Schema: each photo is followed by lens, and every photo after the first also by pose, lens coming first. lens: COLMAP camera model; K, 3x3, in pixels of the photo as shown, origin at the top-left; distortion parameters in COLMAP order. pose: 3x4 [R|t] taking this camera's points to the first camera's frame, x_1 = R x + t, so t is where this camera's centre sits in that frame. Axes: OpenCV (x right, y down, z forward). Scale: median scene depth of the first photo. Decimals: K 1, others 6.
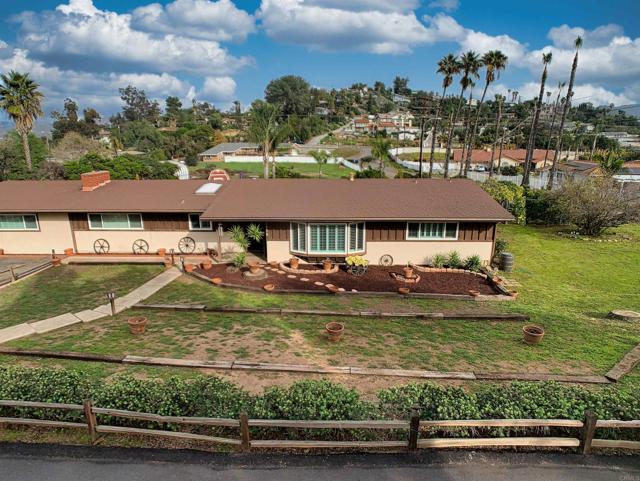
lens RADIAL K [[363.6, 0, 314.8], [0, 363.6, 230.6], [0, 0, 1]] dist [-0.044817, 0.021090]
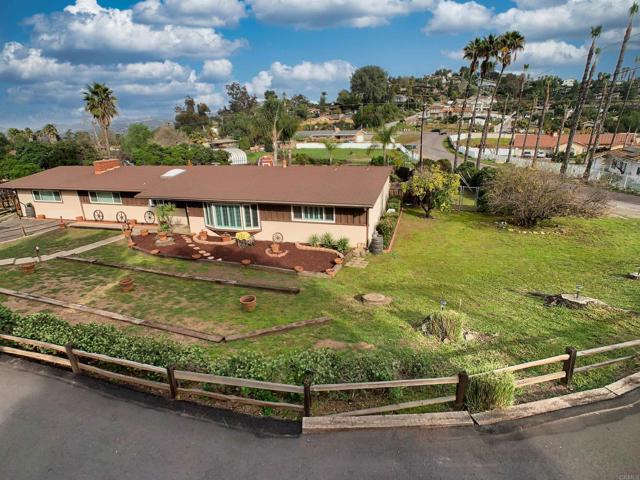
lens RADIAL K [[329.2, 0, 319.0], [0, 329.2, 231.0], [0, 0, 1]] dist [-0.041672, 0.016580]
pose [[0.969109, 0.054703, -0.240488, 0.524583], [-0.039381, 0.996903, 0.068066, -0.014259], [0.243467, -0.056493, 0.968263, 0.008625]]
